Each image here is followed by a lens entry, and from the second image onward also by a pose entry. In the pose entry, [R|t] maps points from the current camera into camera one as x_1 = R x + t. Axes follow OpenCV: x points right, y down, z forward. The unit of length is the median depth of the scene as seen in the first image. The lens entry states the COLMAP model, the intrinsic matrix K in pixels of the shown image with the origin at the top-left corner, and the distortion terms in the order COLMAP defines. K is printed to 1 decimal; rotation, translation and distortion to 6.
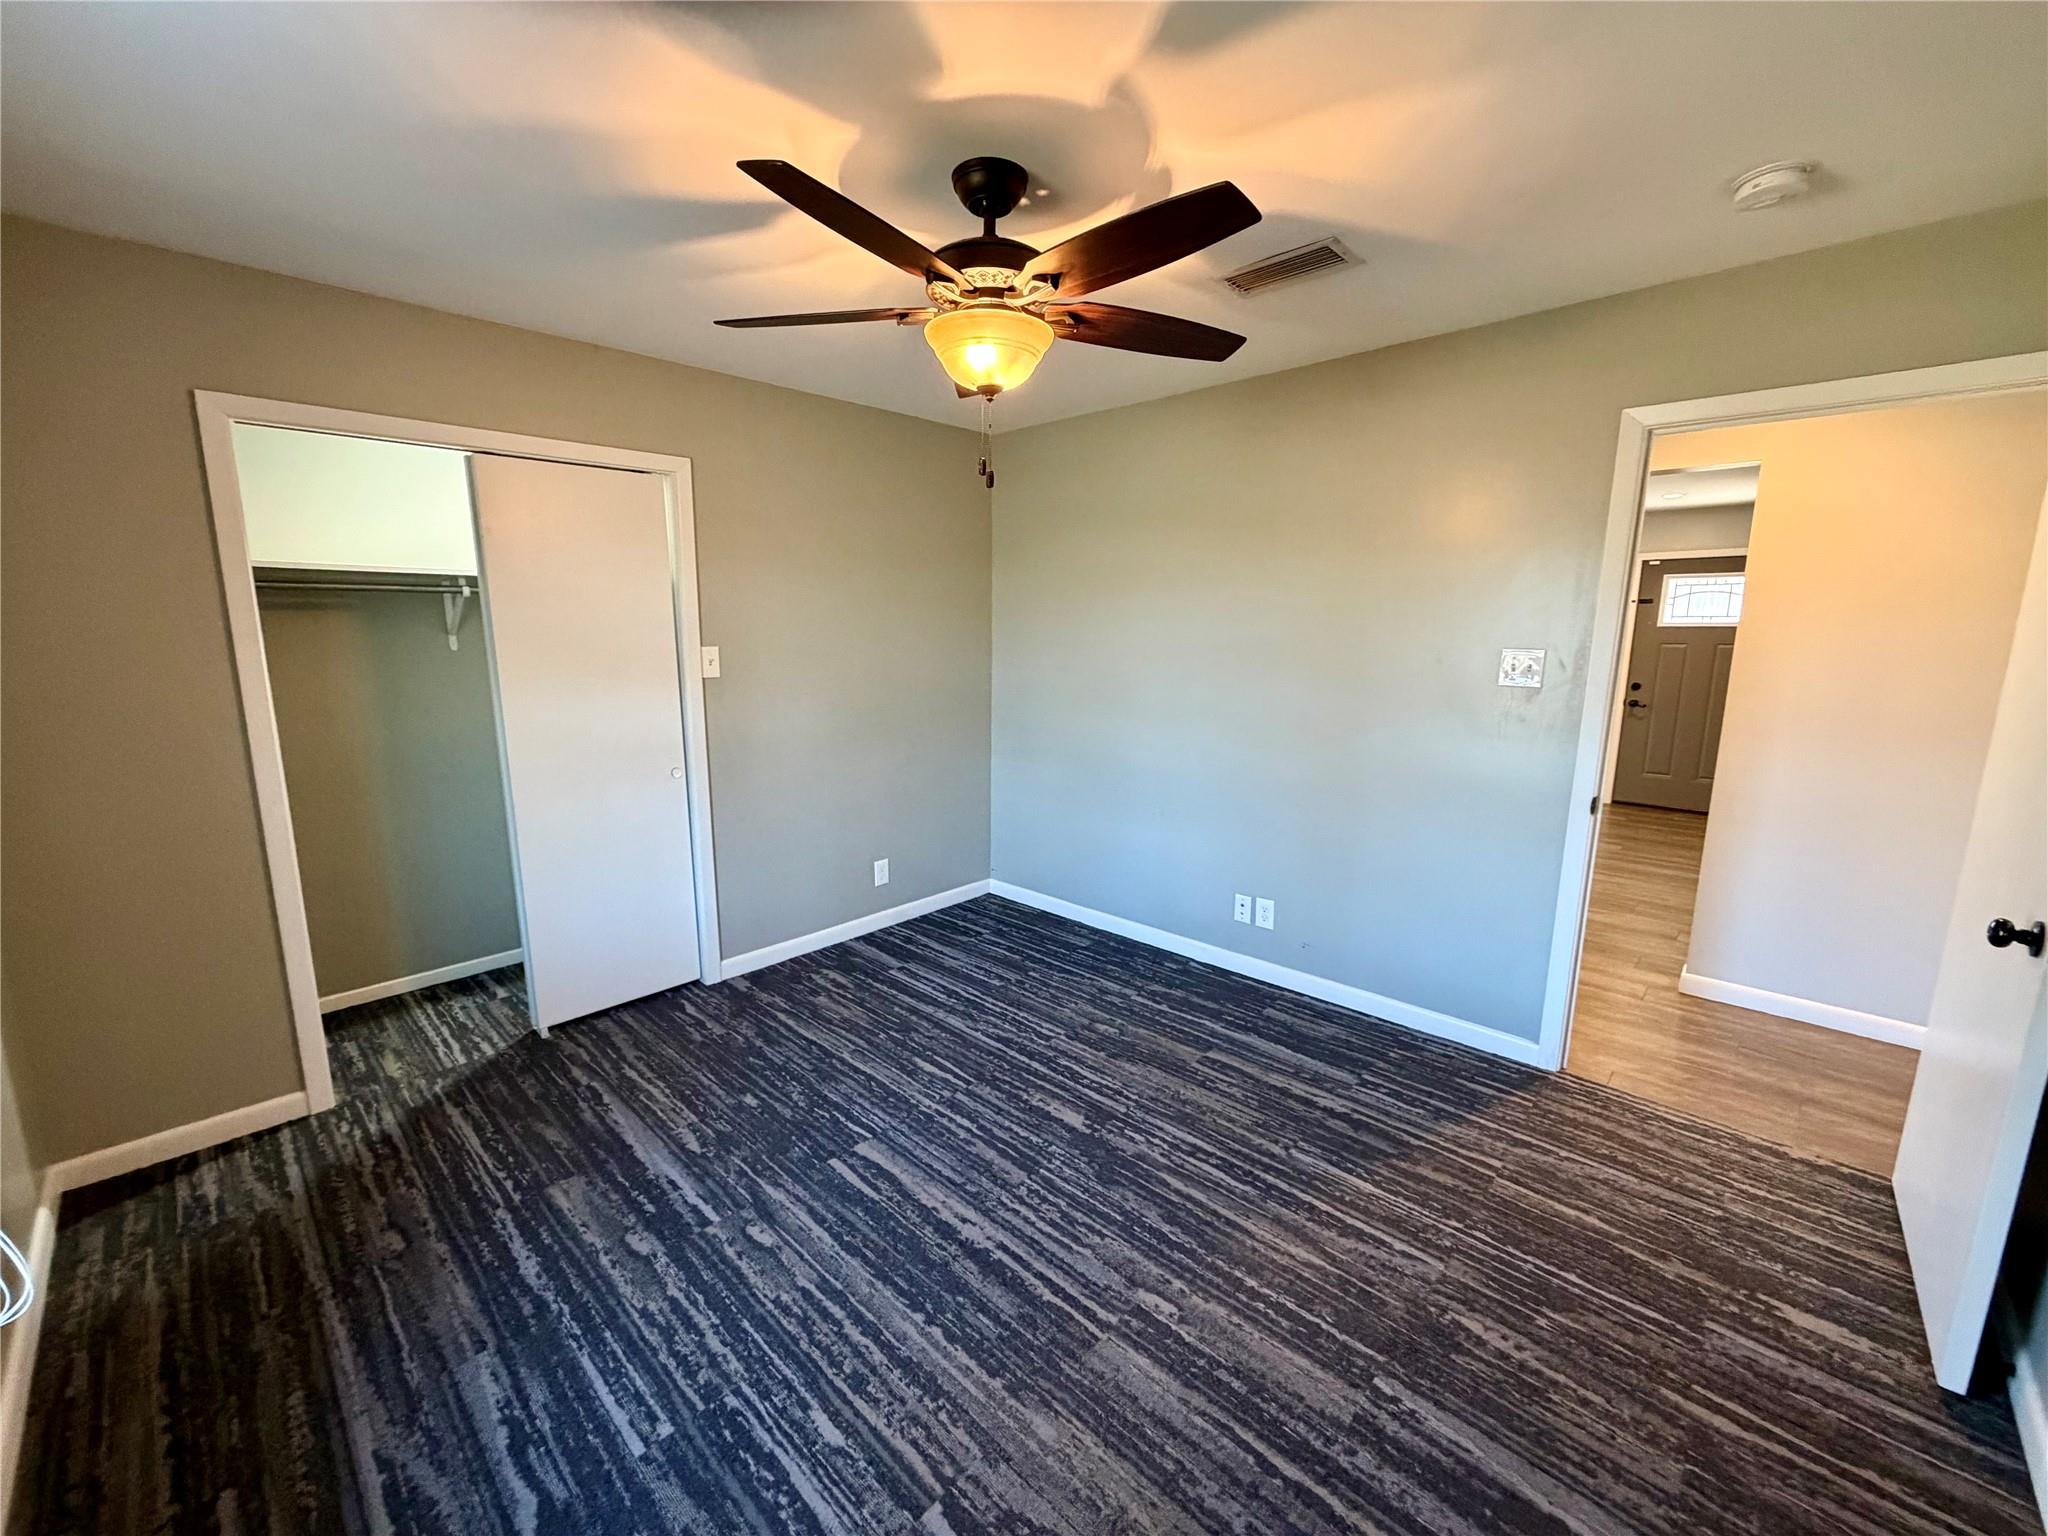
lens RADIAL K [[817.8, 0, 1021.8], [0, 817.8, 776.6], [0, 0, 1]] dist [-0.000038, 0.000231]
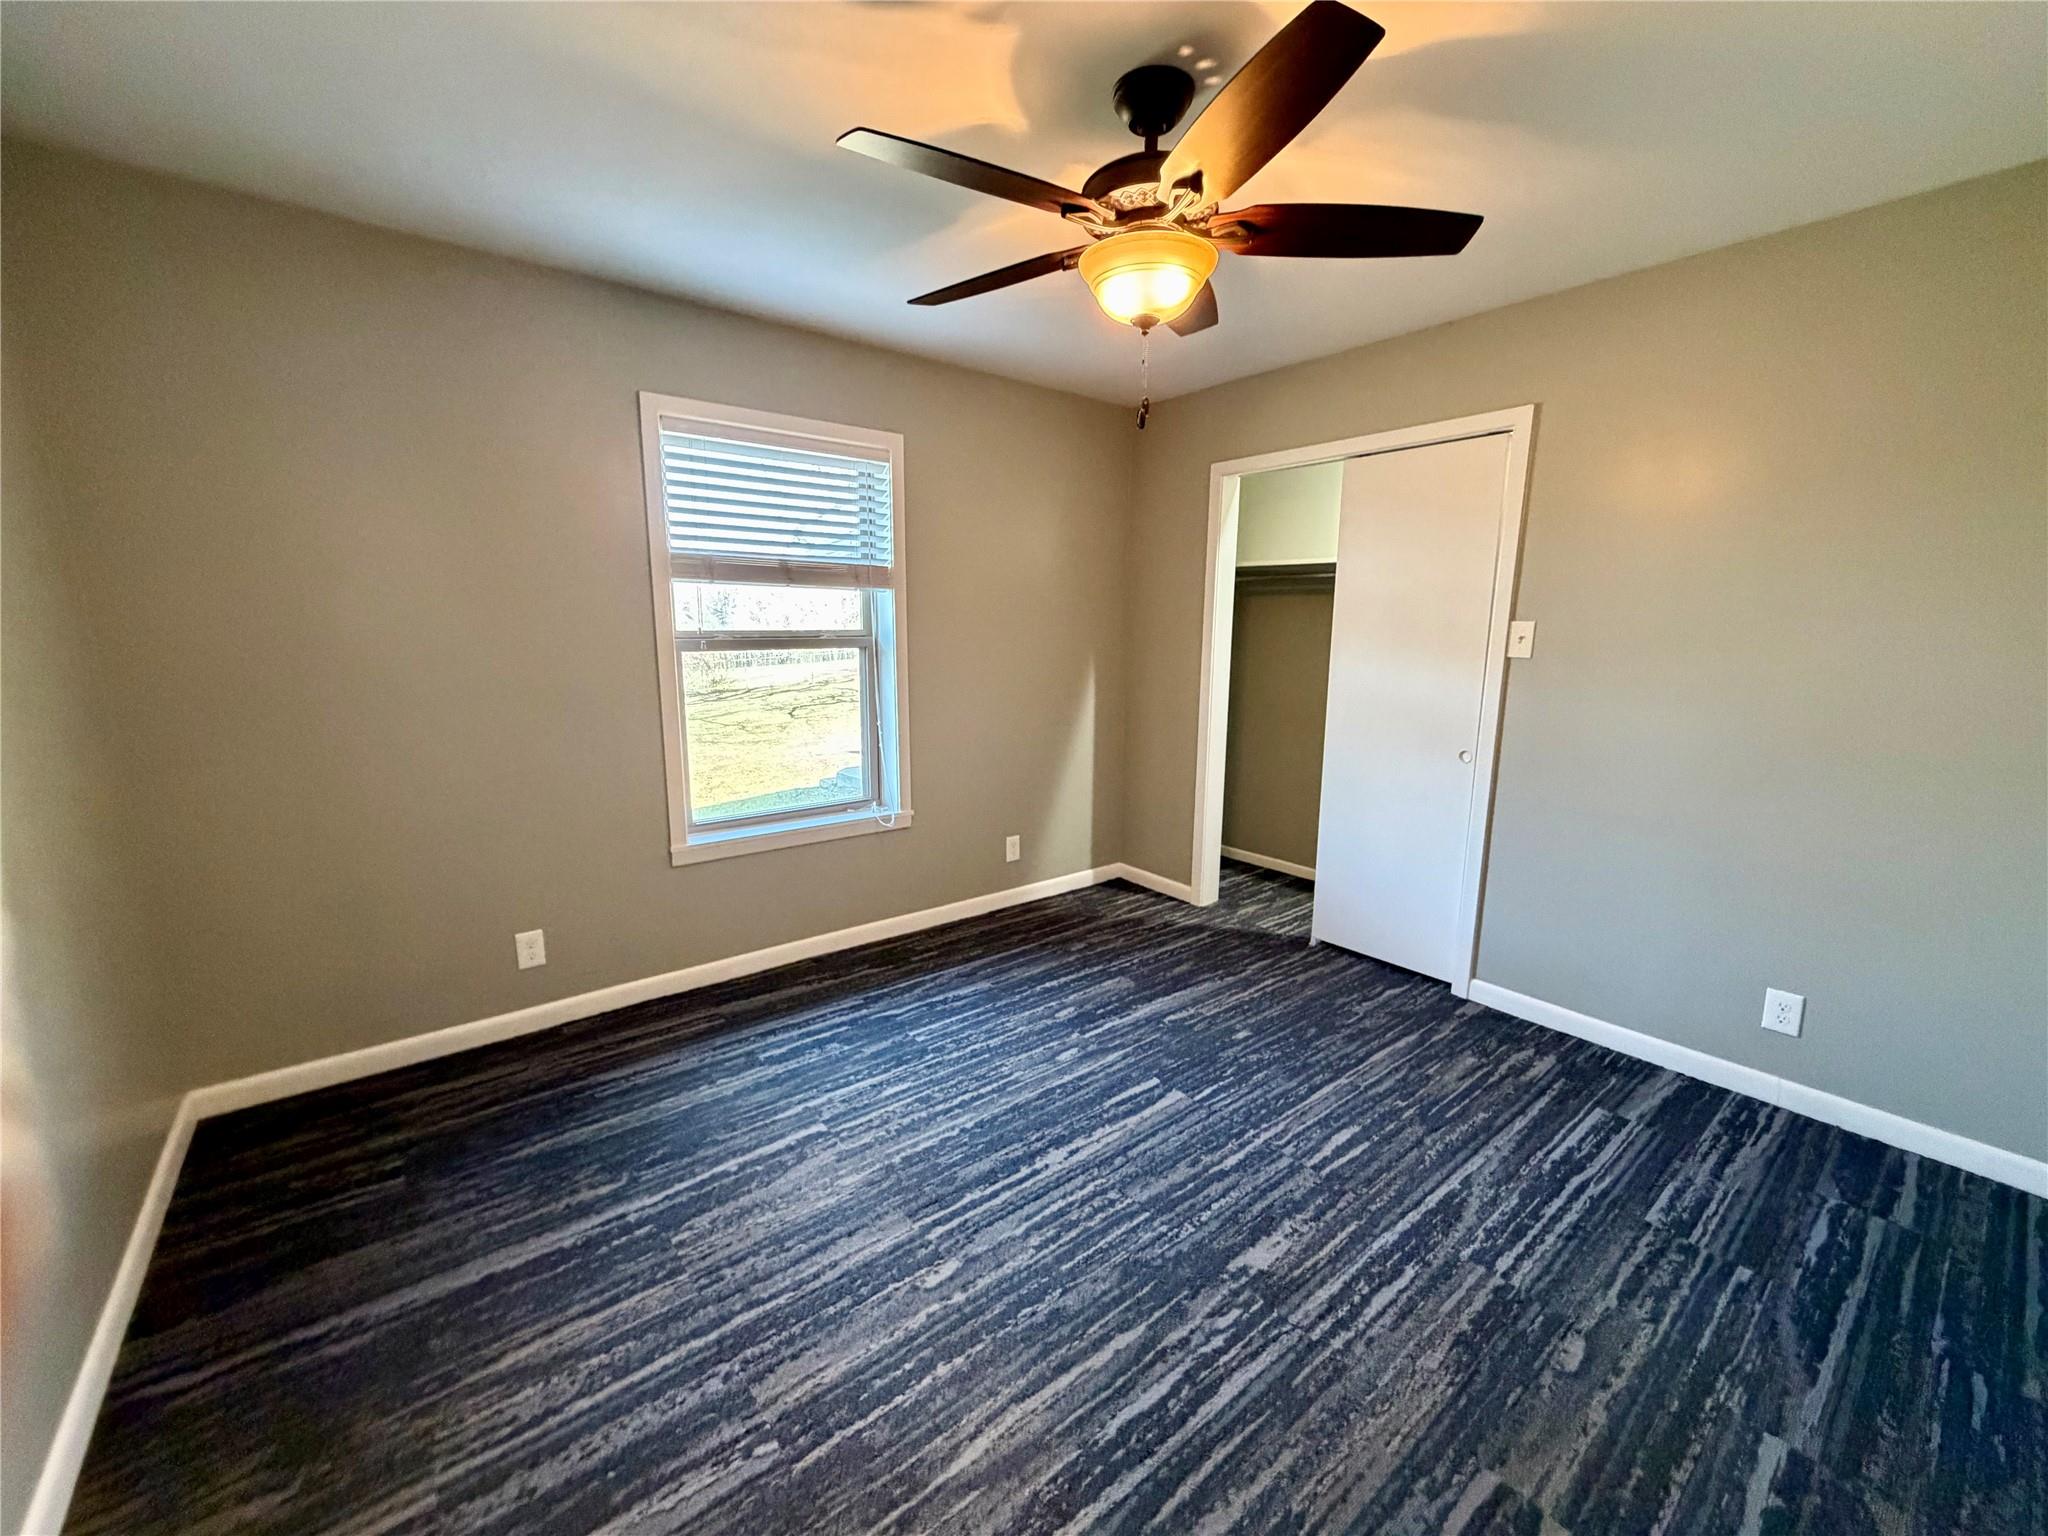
lens RADIAL K [[817.8, 0, 1016.6], [0, 817.8, 774.9], [0, 0, 1]] dist [-0.000038, 0.000231]
pose [[-0.136880, 0.180719, -0.973963, 0.834862], [-0.191707, 0.959797, 0.205033, -0.116218], [0.971860, 0.214781, -0.096732, 0.890534]]
